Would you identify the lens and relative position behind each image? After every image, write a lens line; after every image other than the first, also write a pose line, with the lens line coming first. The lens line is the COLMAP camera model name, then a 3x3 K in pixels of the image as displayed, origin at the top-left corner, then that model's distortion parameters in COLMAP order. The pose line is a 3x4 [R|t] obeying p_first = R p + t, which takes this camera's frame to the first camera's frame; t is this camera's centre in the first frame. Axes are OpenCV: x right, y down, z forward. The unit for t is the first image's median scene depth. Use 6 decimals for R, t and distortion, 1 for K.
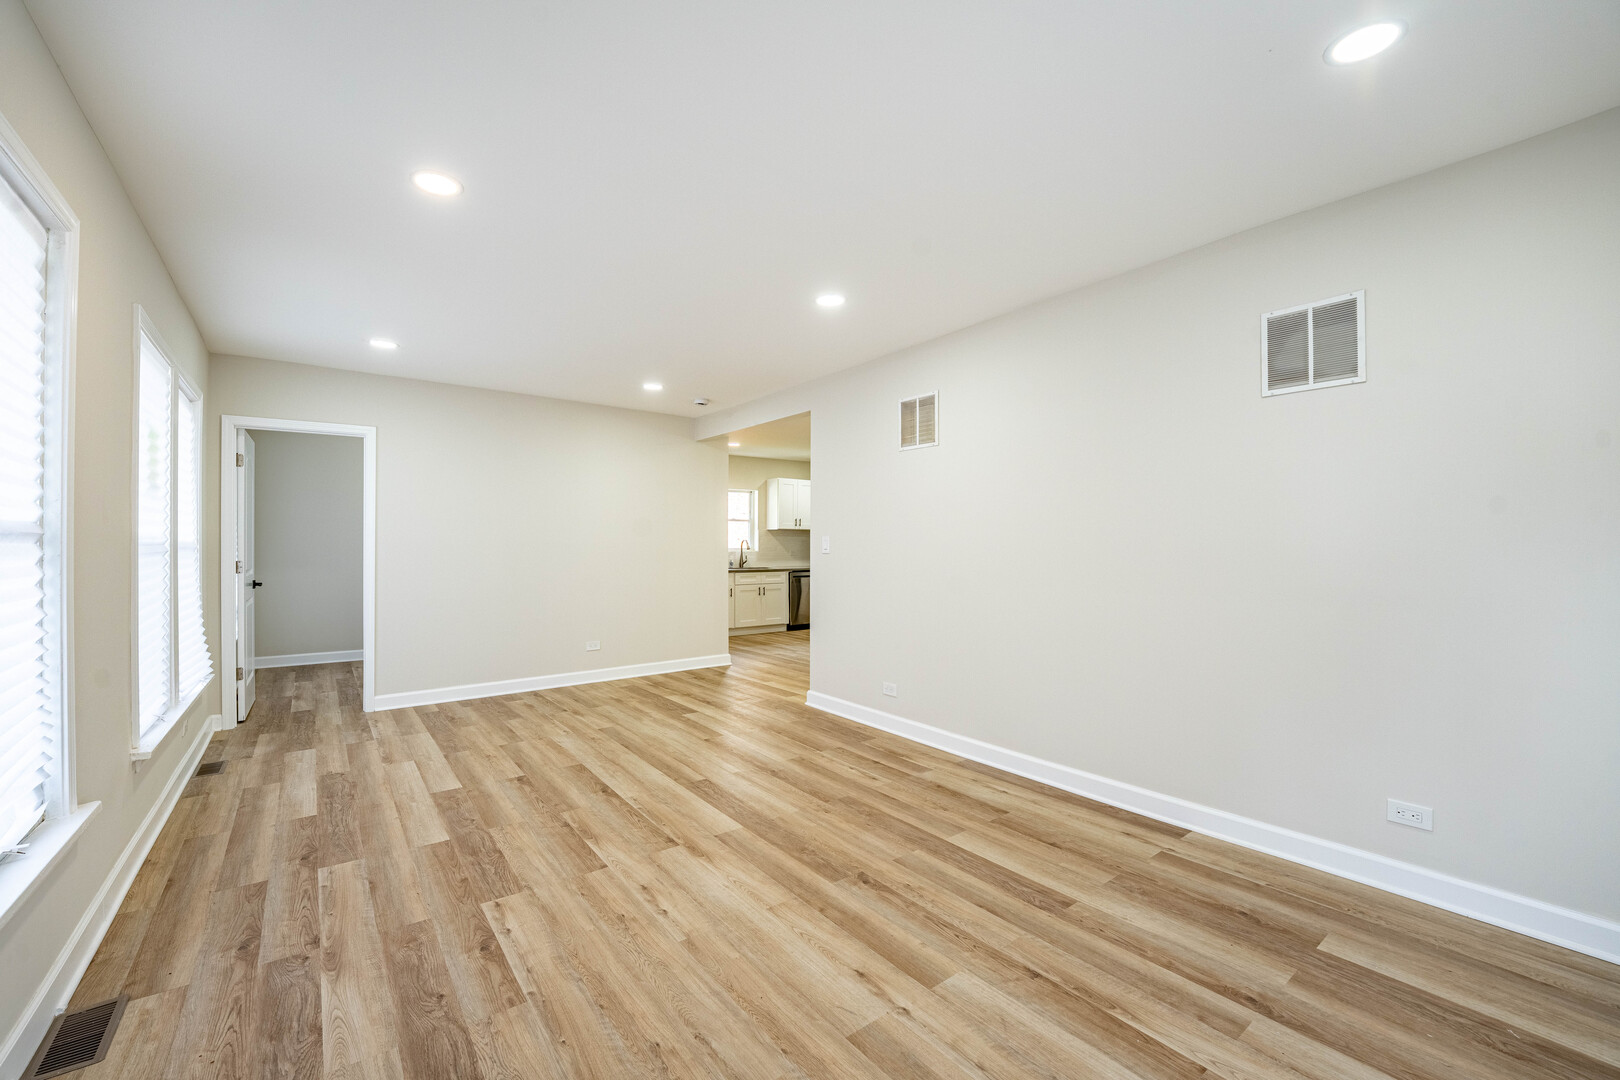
lens RADIAL K [[653.1, 0, 791.3], [0, 653.1, 540.8], [0, 0, 1]] dist [-0.027055, -0.000060]
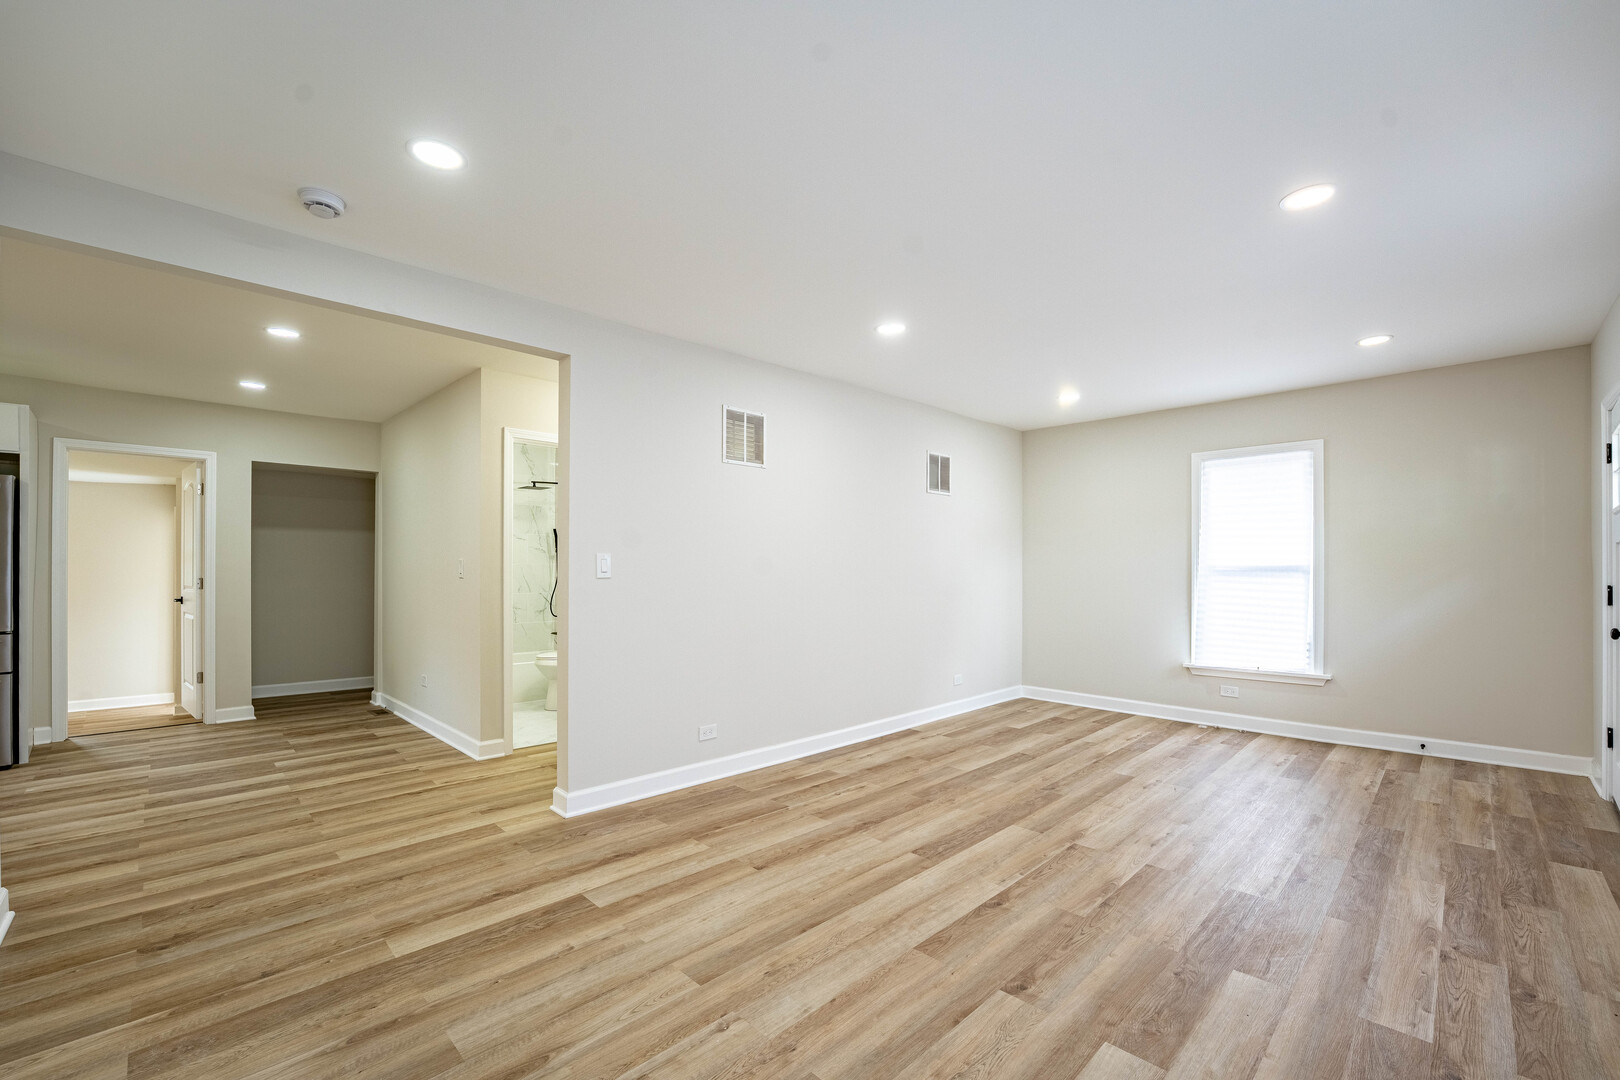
lens RADIAL K [[682.9, 0, 783.6], [0, 682.9, 566.1], [0, 0, 1]] dist [-0.039234, 0.008127]
pose [[-0.129488, 0.000605, 0.991581, -1.014541], [-0.010446, 0.999943, -0.001974, 0.006782], [-0.991526, -0.010614, -0.129474, 1.344563]]
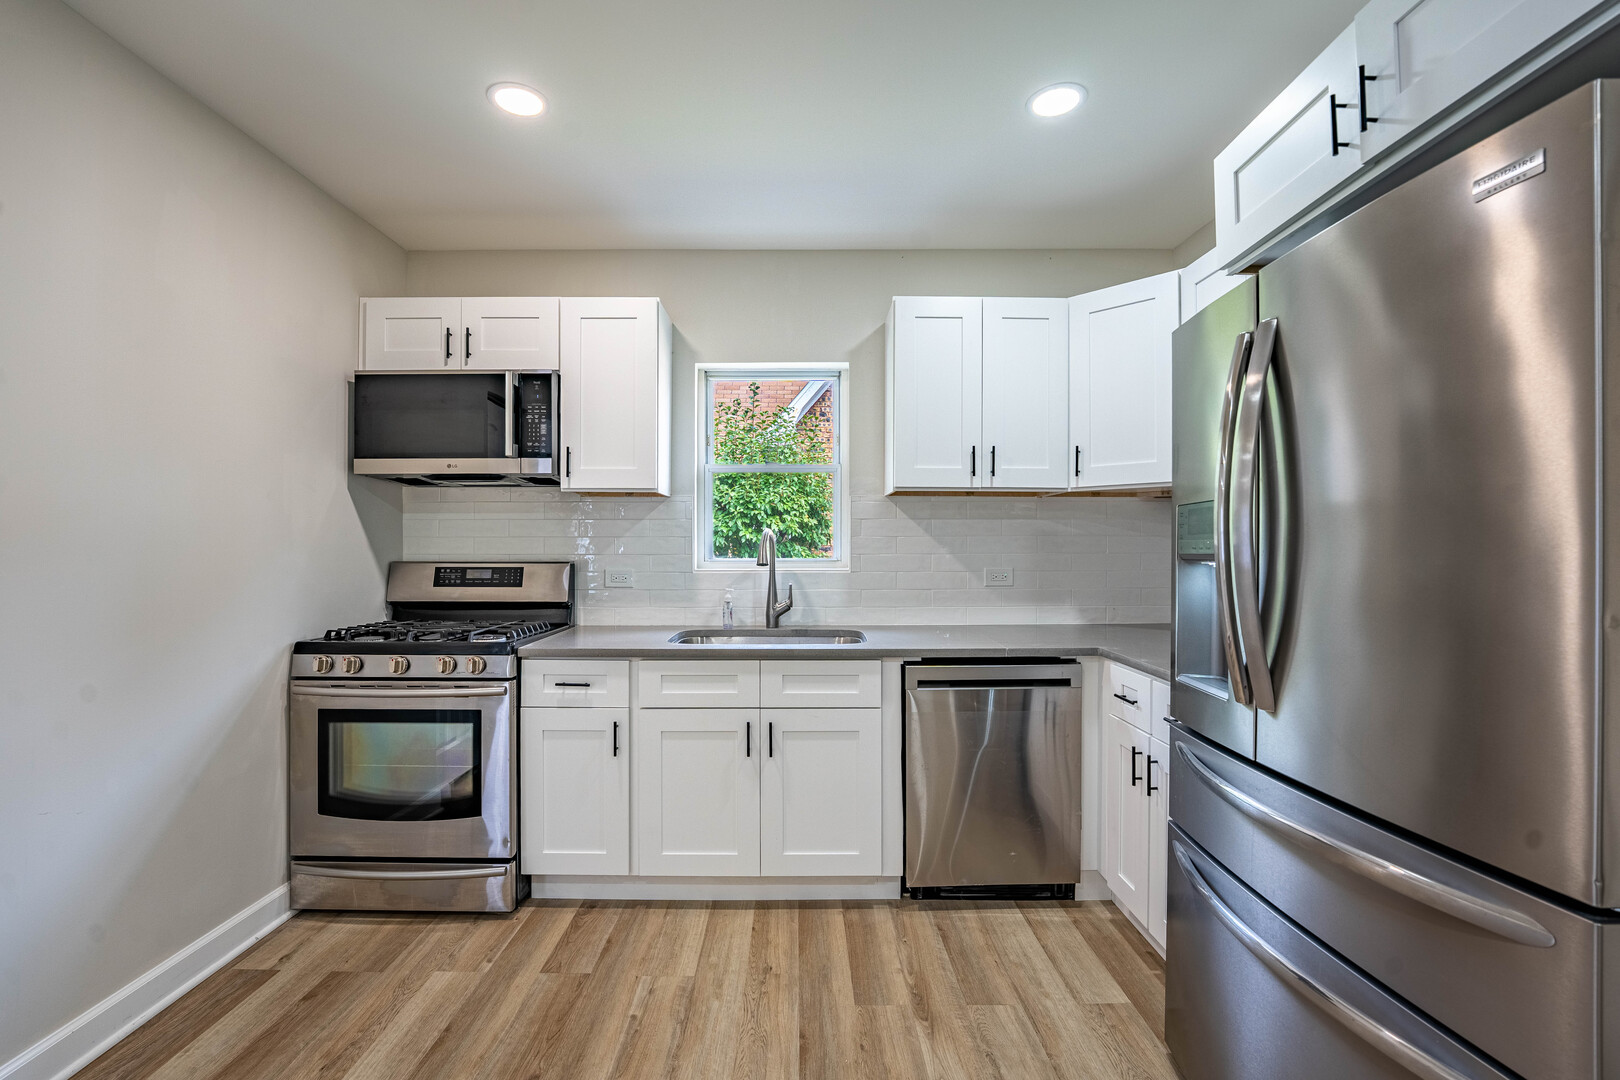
lens RADIAL K [[689.7, 0, 789.1], [0, 689.7, 543.7], [0, 0, 1]] dist [-0.026737, 0.000109]
pose [[0.813617, -0.005871, -0.581371, 0.325879], [0.005338, 0.999982, -0.002627, 0.014095], [0.581376, -0.000966, 0.813634, 2.288638]]
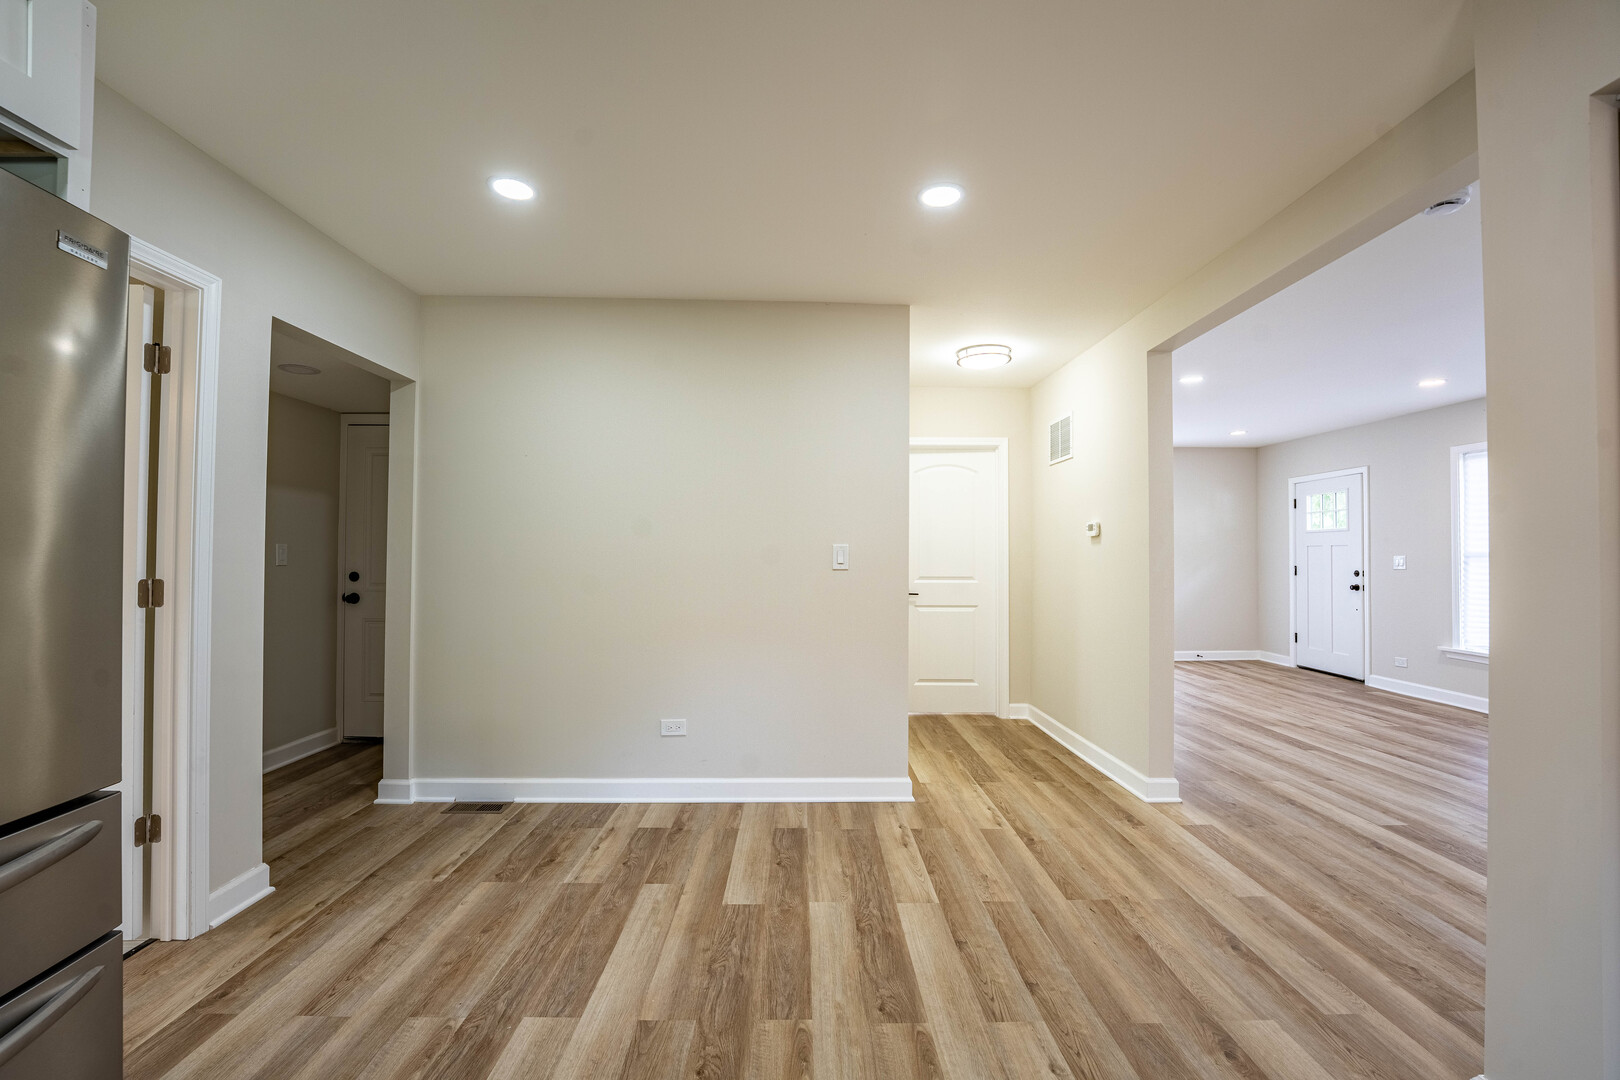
lens RADIAL K [[680.0, 0, 795.0], [0, 680.0, 542.3], [0, 0, 1]] dist [-0.027448, 0.004472]
pose [[-0.815592, 0.003503, 0.578616, -0.080271], [-0.012578, 0.999638, -0.023781, 0.019139], [-0.578490, -0.026674, -0.815253, 2.730915]]
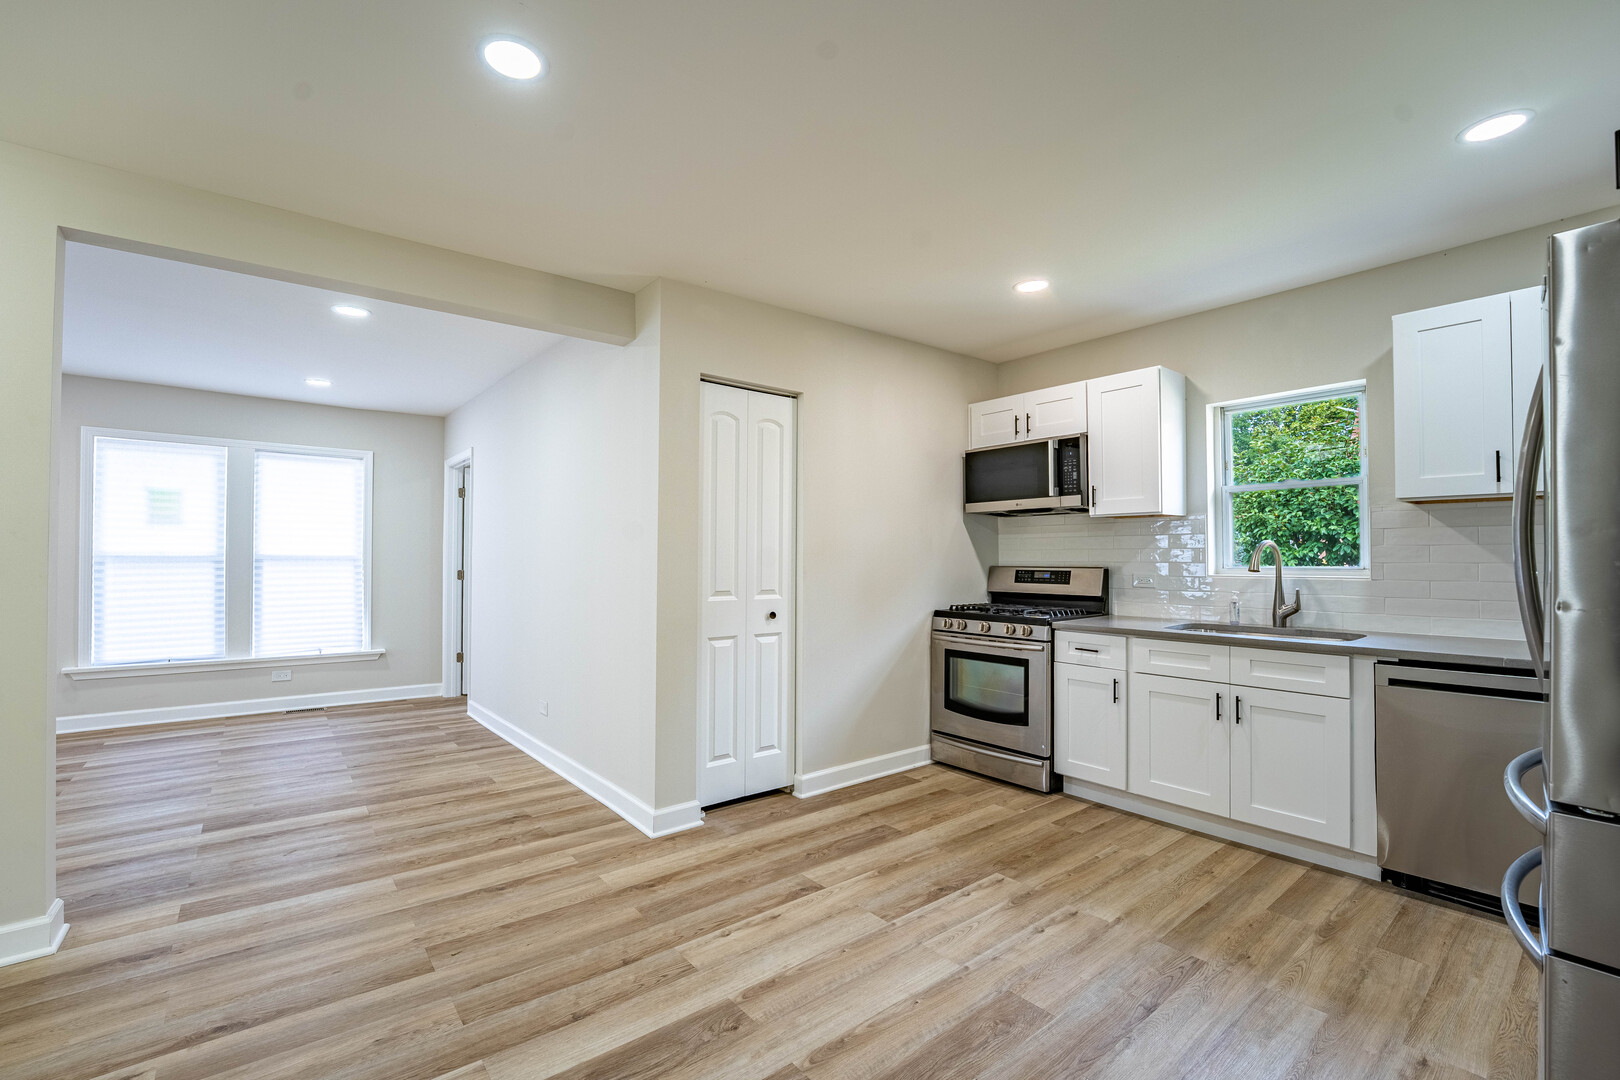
lens RADIAL K [[673.8, 0, 793.5], [0, 673.8, 548.3], [0, 0, 1]] dist [-0.018854, 0.000138]
pose [[0.054503, -0.017539, -0.998360, 0.745700], [0.005776, 0.999835, -0.017249, 0.017325], [0.998497, -0.004826, 0.054595, 2.233981]]
